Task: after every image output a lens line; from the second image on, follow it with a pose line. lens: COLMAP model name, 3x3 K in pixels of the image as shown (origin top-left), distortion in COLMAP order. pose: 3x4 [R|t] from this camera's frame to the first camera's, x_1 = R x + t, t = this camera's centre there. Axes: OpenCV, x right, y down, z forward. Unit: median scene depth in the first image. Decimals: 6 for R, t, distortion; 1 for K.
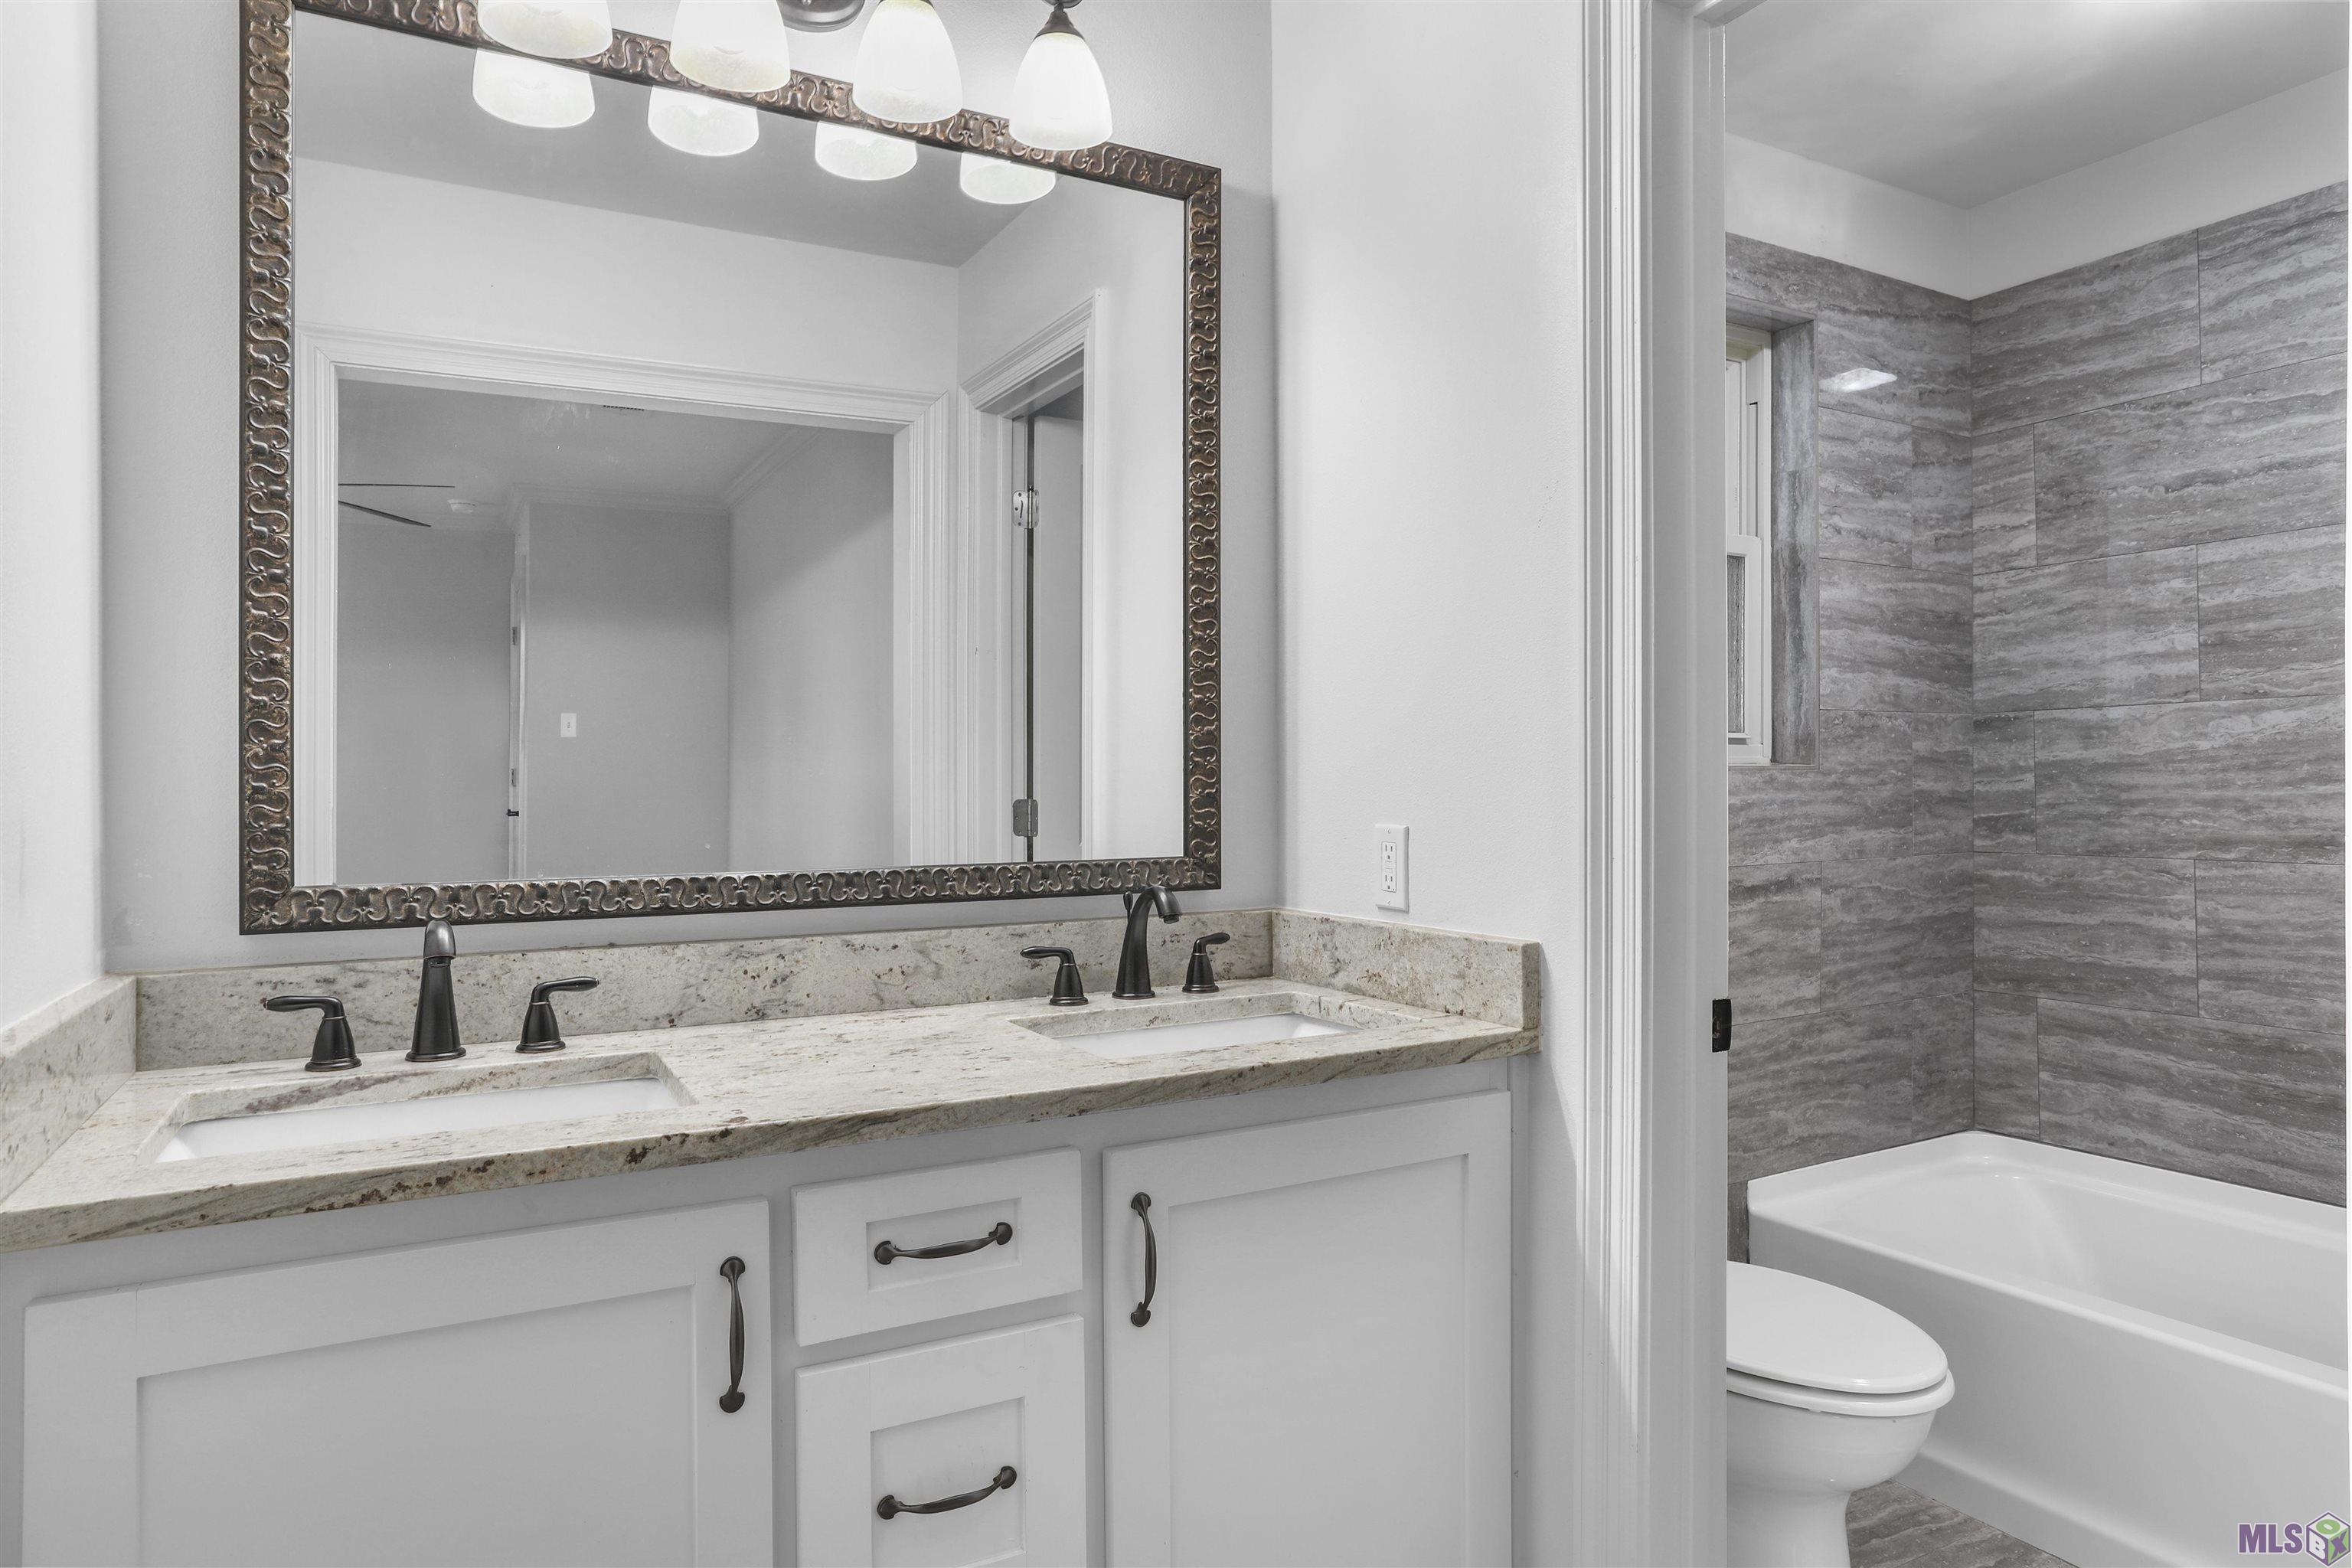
lens RADIAL K [[1389.0, 0, 1176.0], [0, 1389.0, 784.0], [0, 0, 1]] dist [-0.026308, 0.023228]
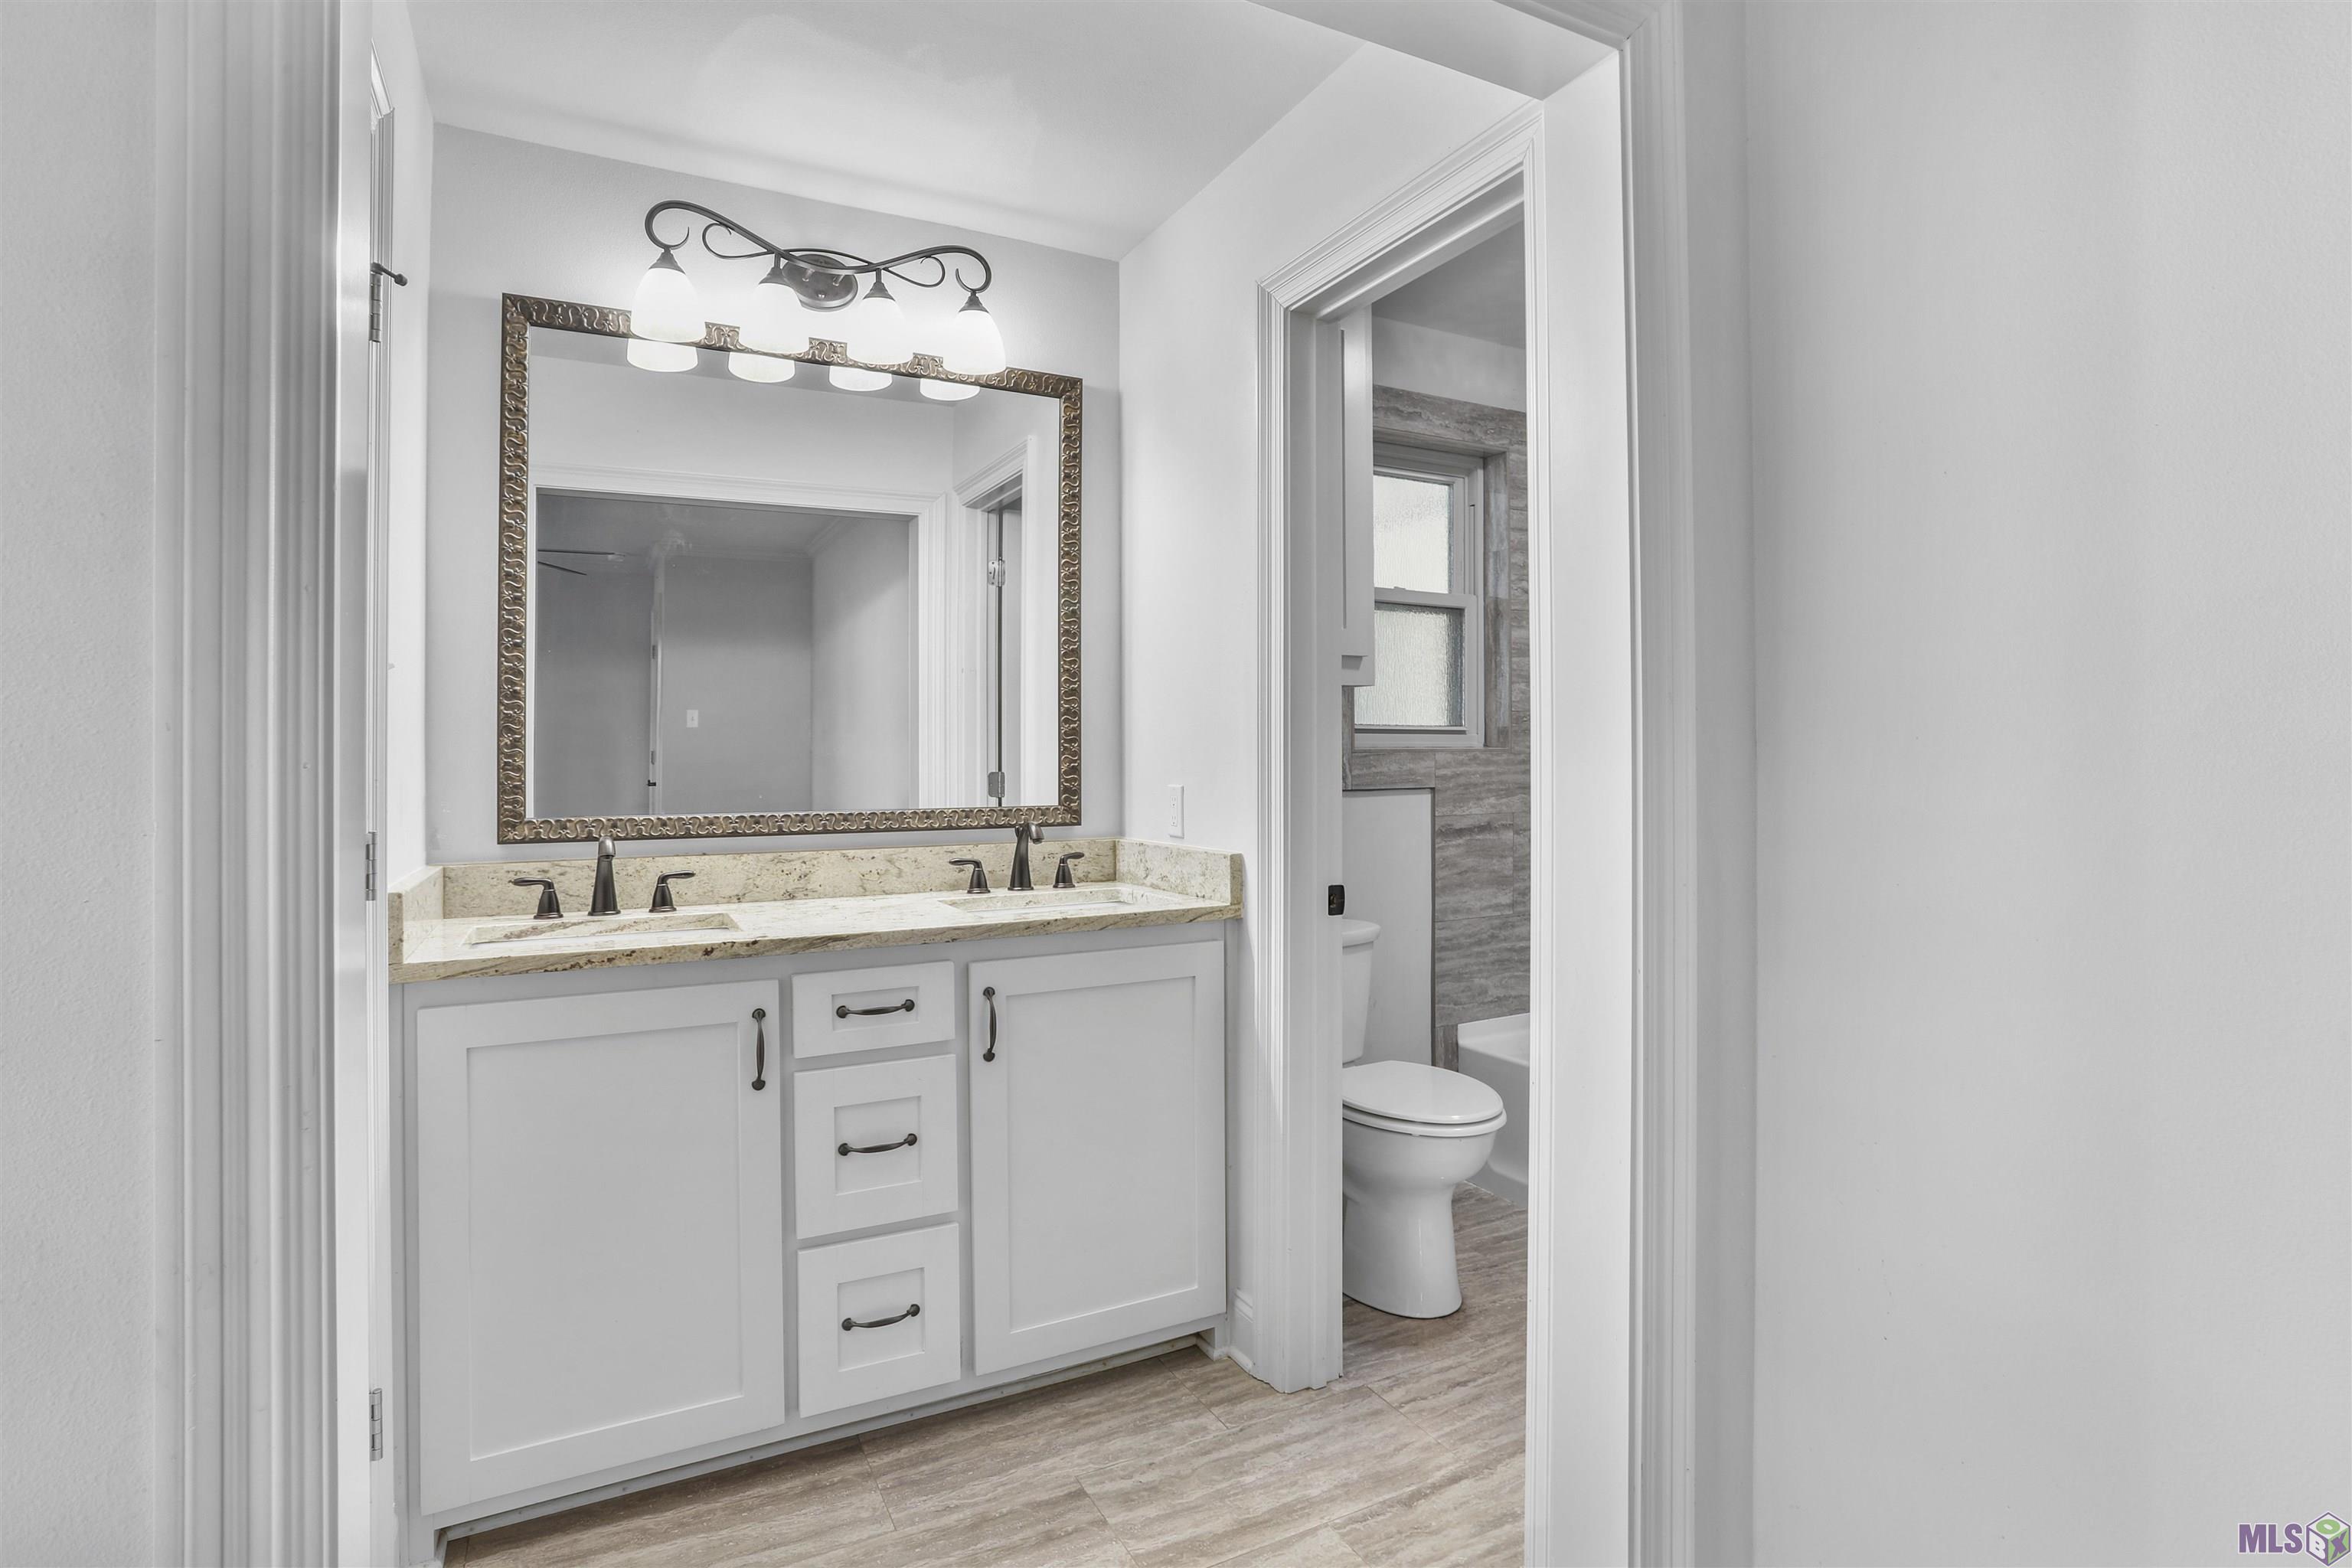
lens RADIAL K [[1158.1, 0, 1171.0], [0, 1158.1, 755.3], [0, 0, 1]] dist [-0.037250, 0.018266]
pose [[0.999679, -0.000221, -0.025315, 0.200370], [0.000068, 0.999982, -0.006043, 0.002429], [0.025316, 0.006039, 0.999661, -0.400074]]
